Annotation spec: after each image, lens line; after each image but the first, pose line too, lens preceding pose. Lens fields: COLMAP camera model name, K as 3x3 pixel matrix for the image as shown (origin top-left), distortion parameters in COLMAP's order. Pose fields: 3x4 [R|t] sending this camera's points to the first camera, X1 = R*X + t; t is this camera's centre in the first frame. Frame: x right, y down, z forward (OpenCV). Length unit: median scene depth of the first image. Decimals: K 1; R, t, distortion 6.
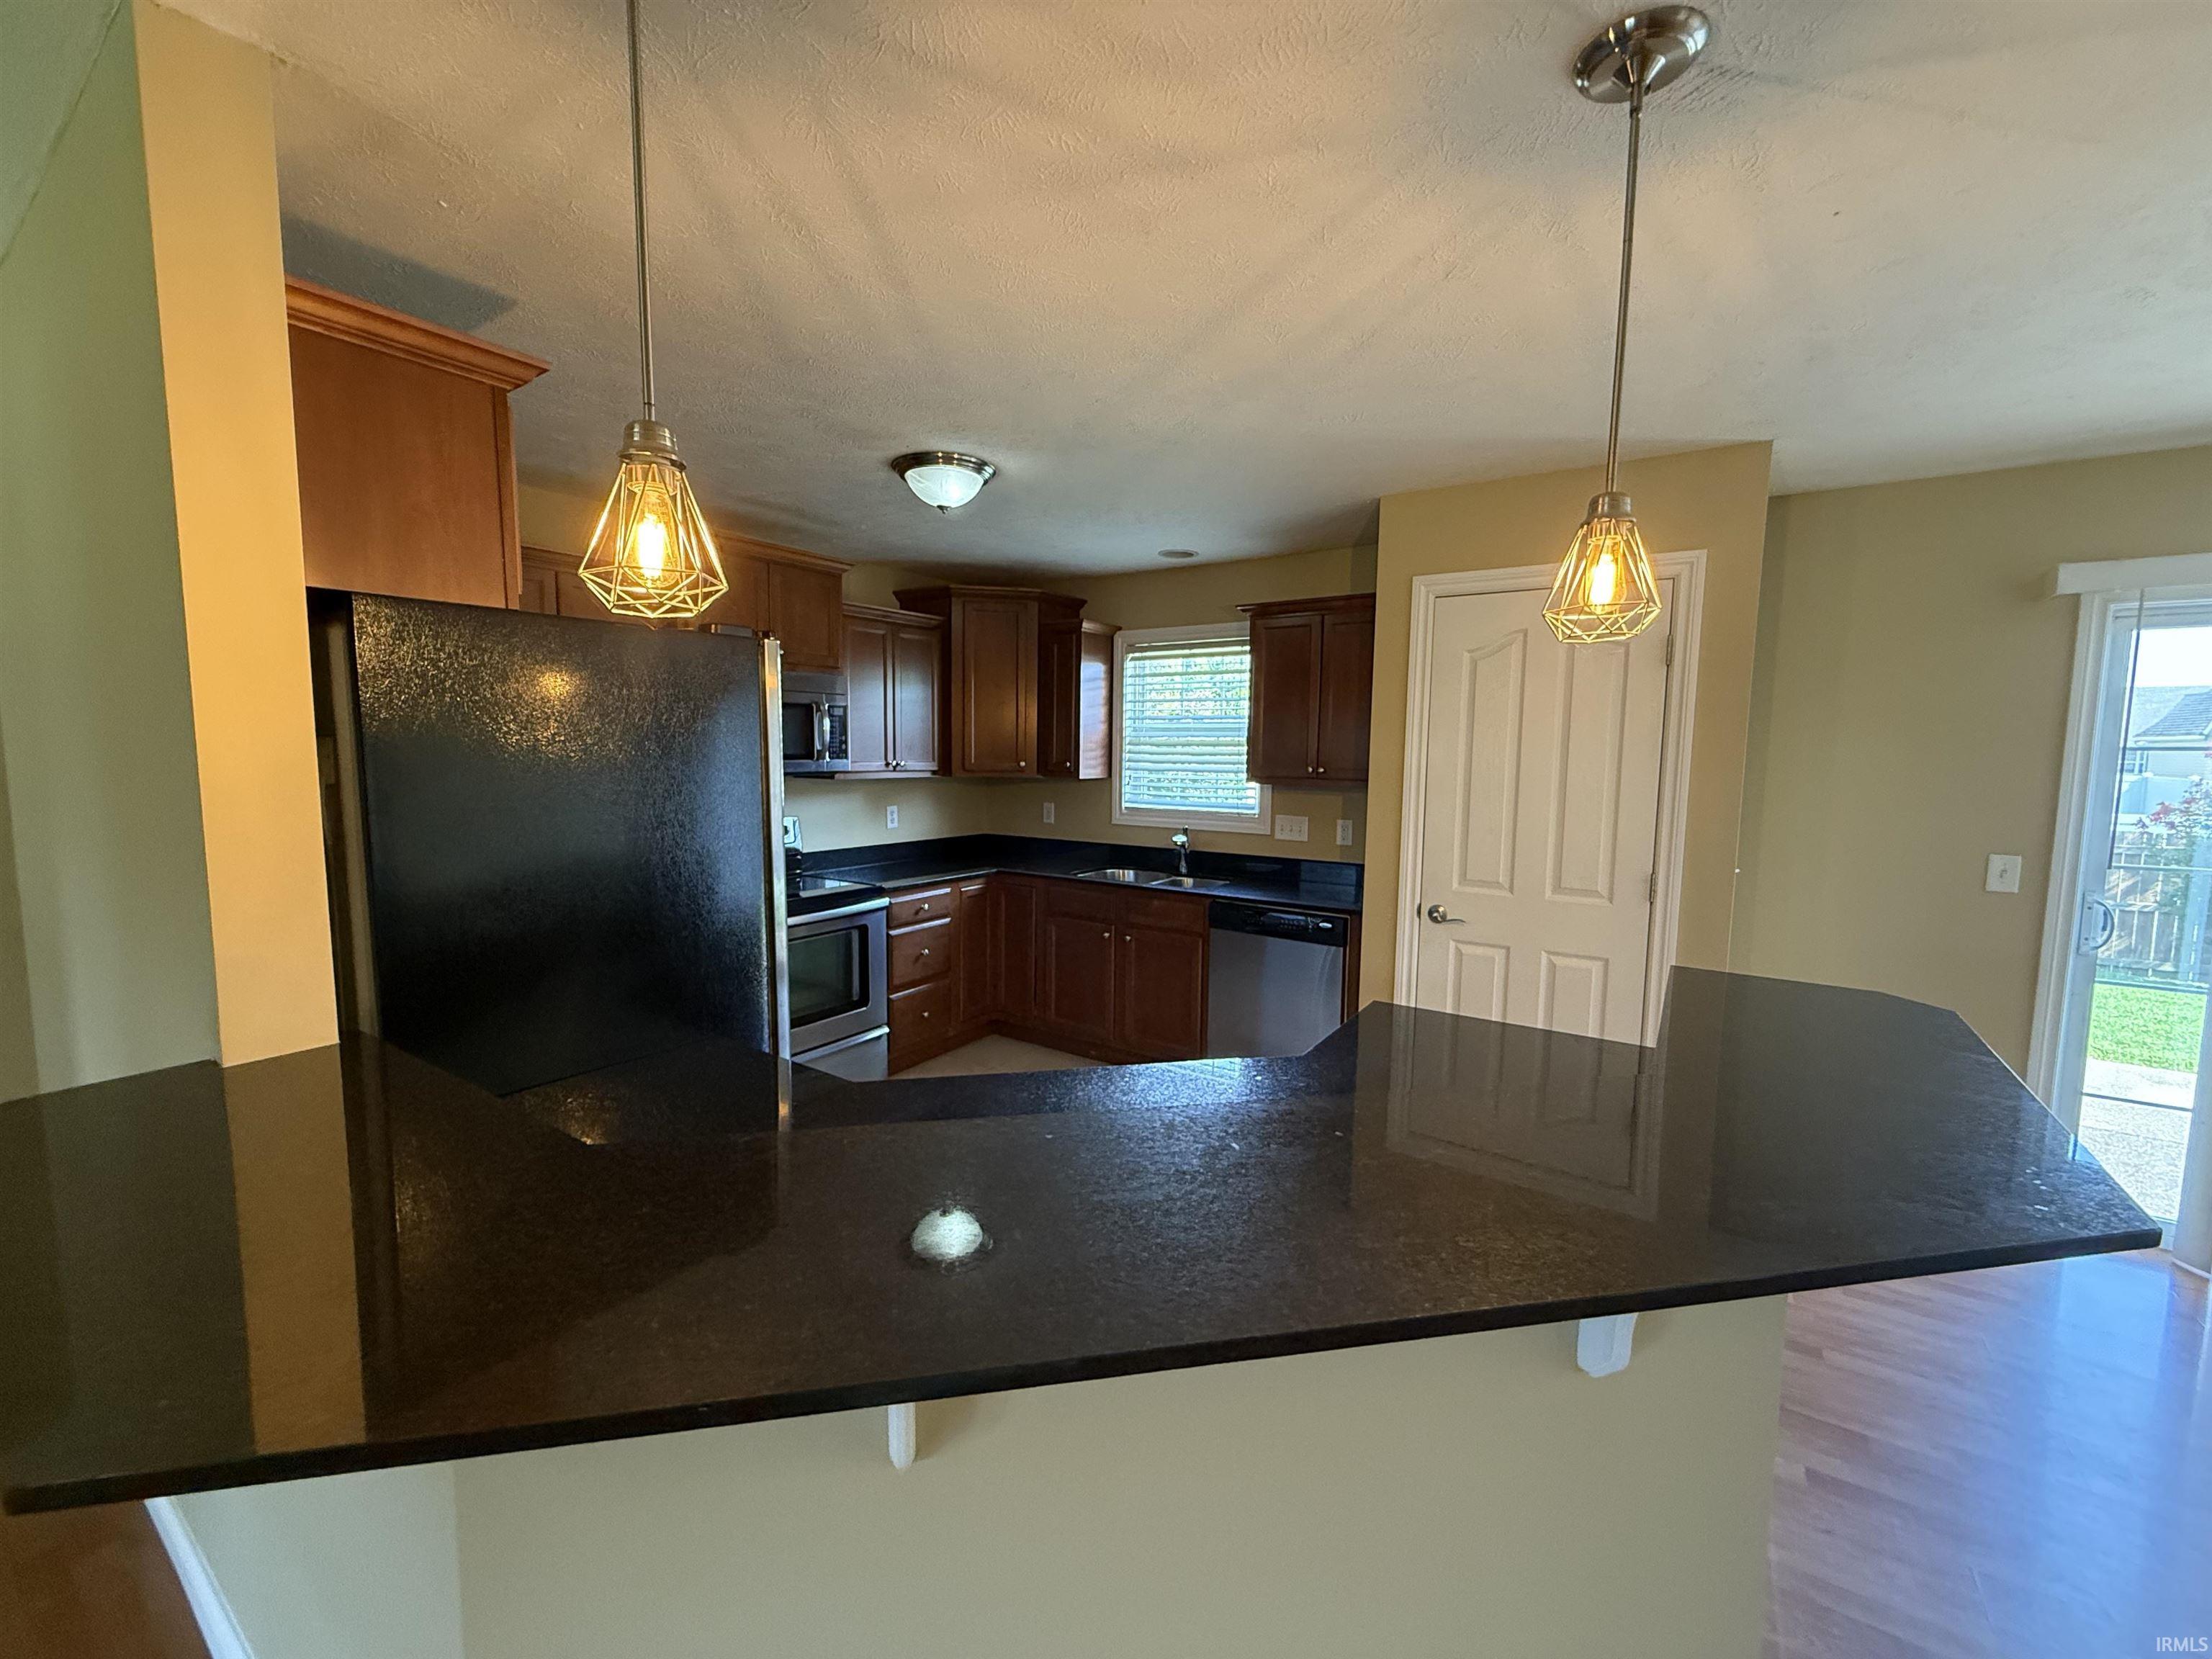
lens RADIAL K [[873.8, 0, 1106.0], [0, 873.8, 829.5], [0, 0, 1]] dist [-0.001192, -0.000022]
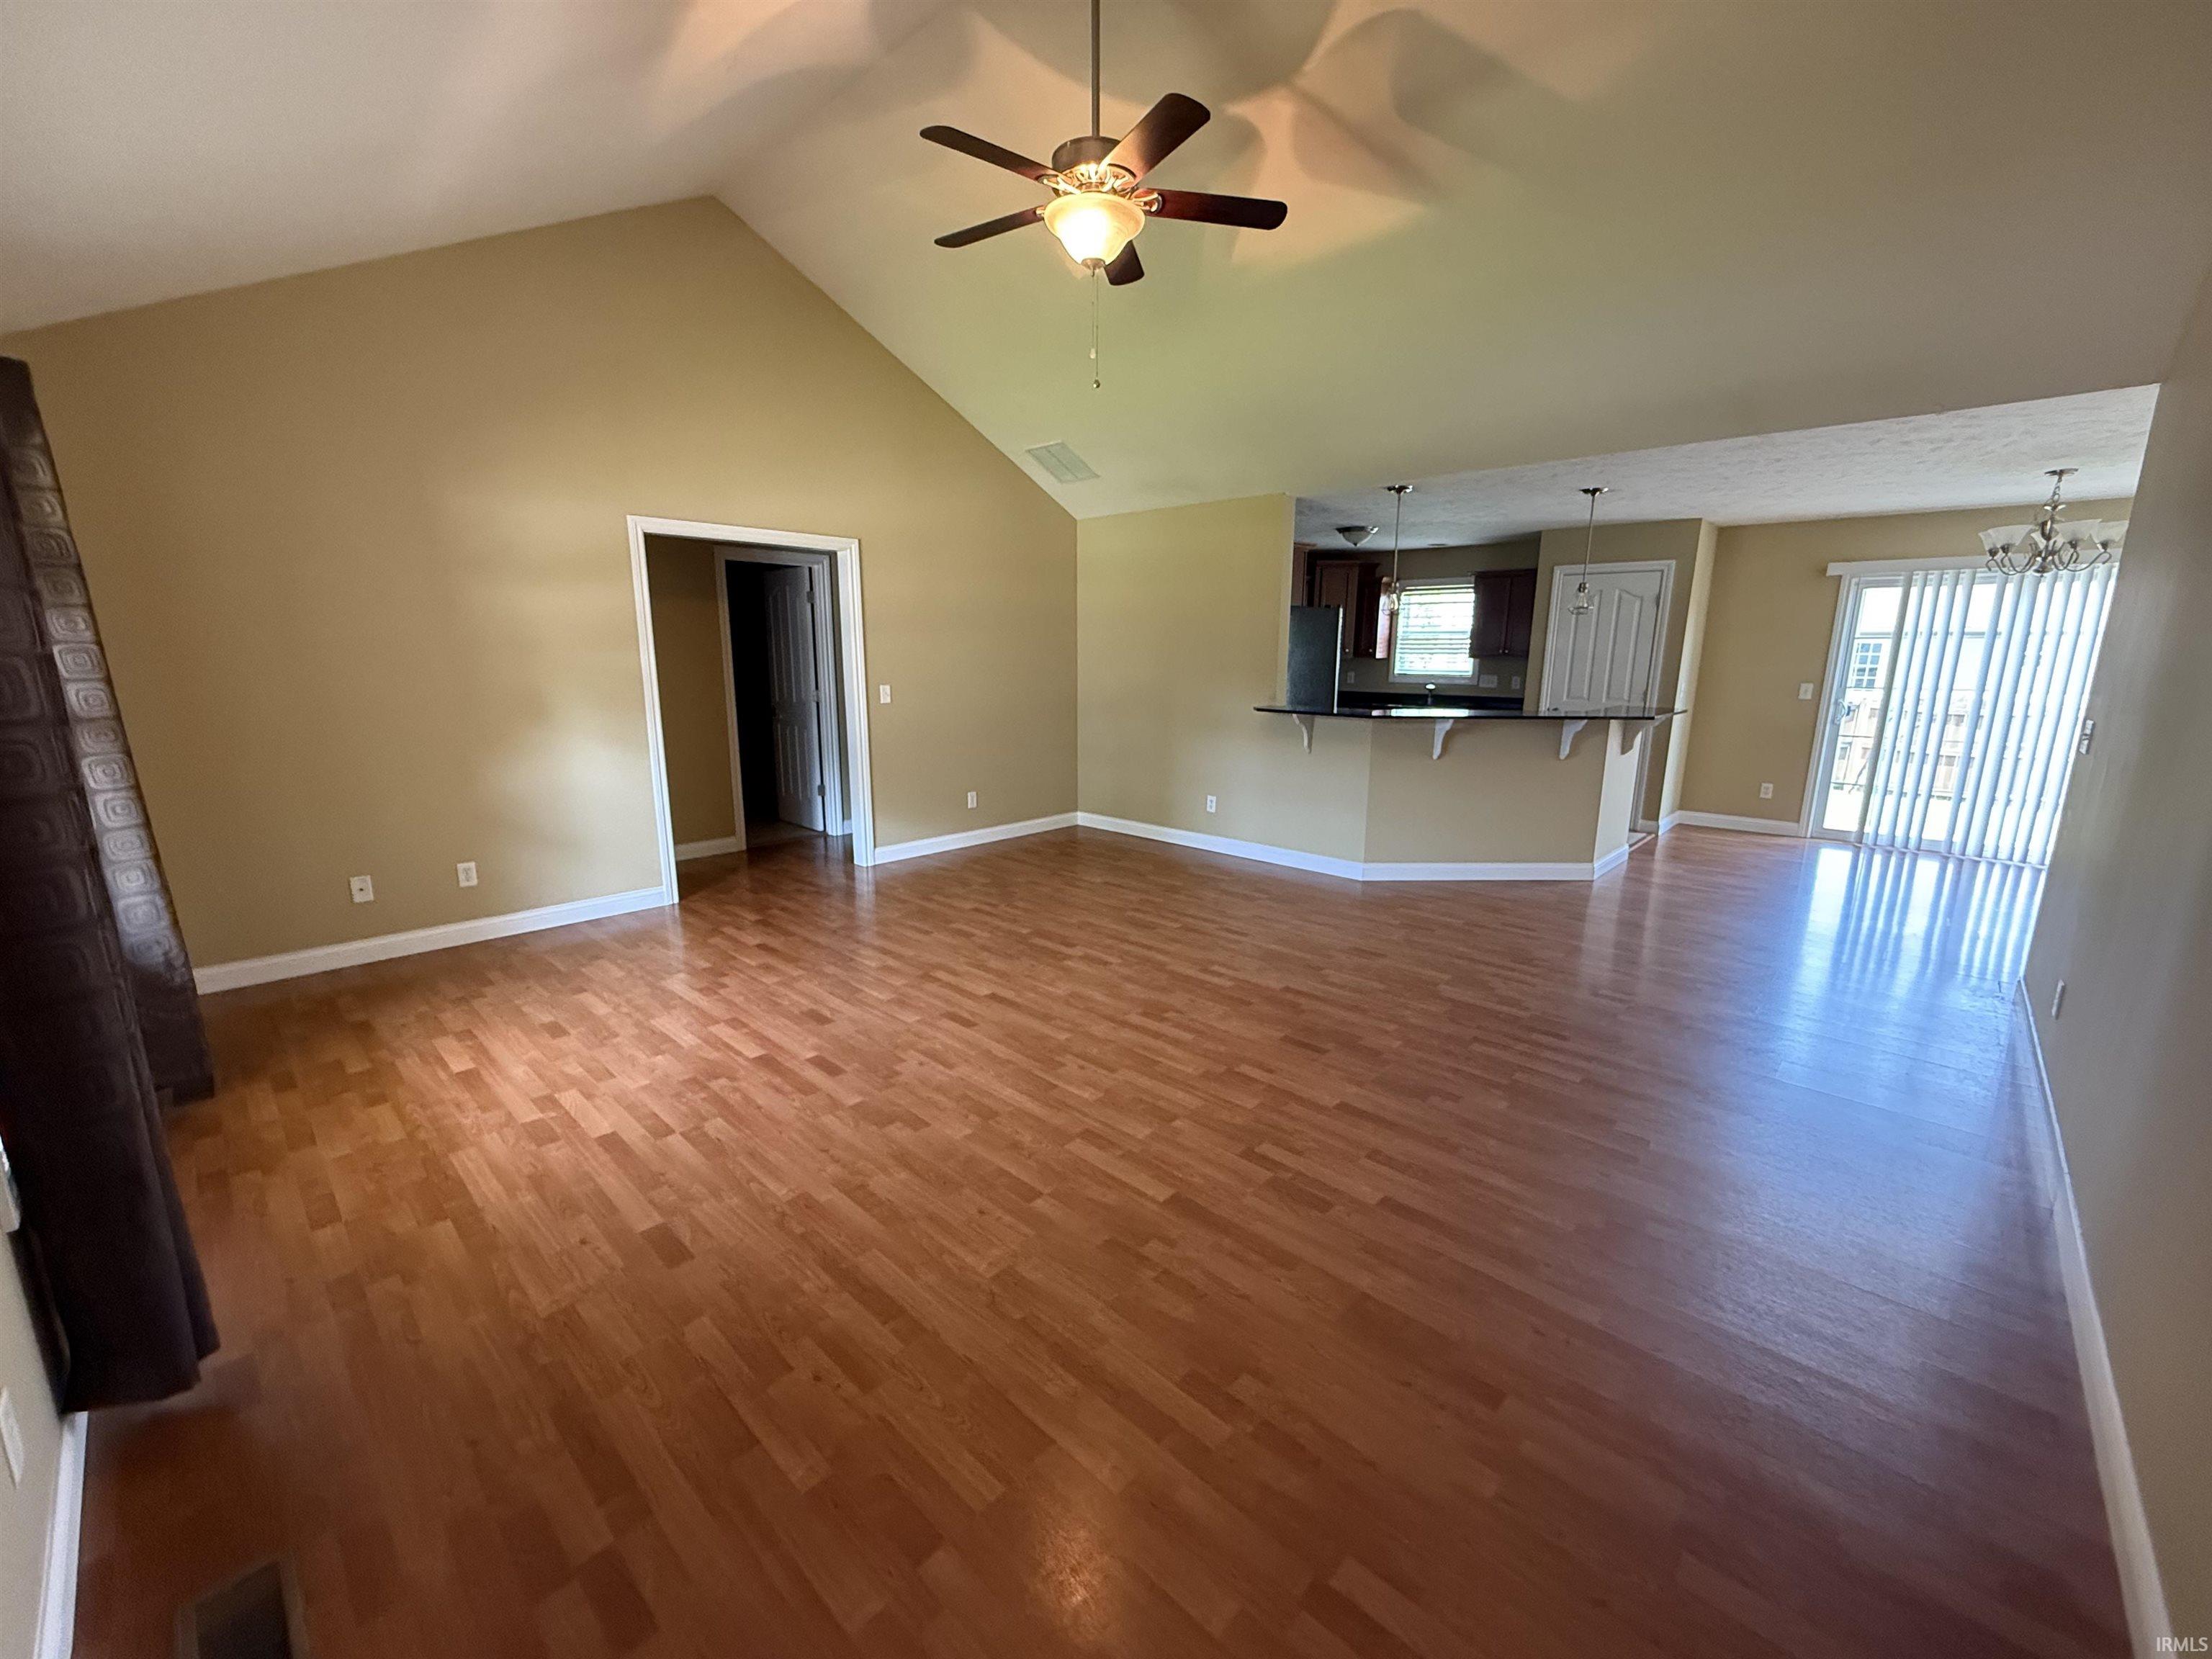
lens RADIAL K [[883.9, 0, 1106.0], [0, 883.9, 829.5], [0, 0, 1]] dist [0.002704, 0.000135]
pose [[0.987572, 0.028577, -0.154545, -0.341820], [-0.011985, 0.994161, 0.107244, 0.131981], [0.156708, -0.104059, 0.982148, -1.209868]]
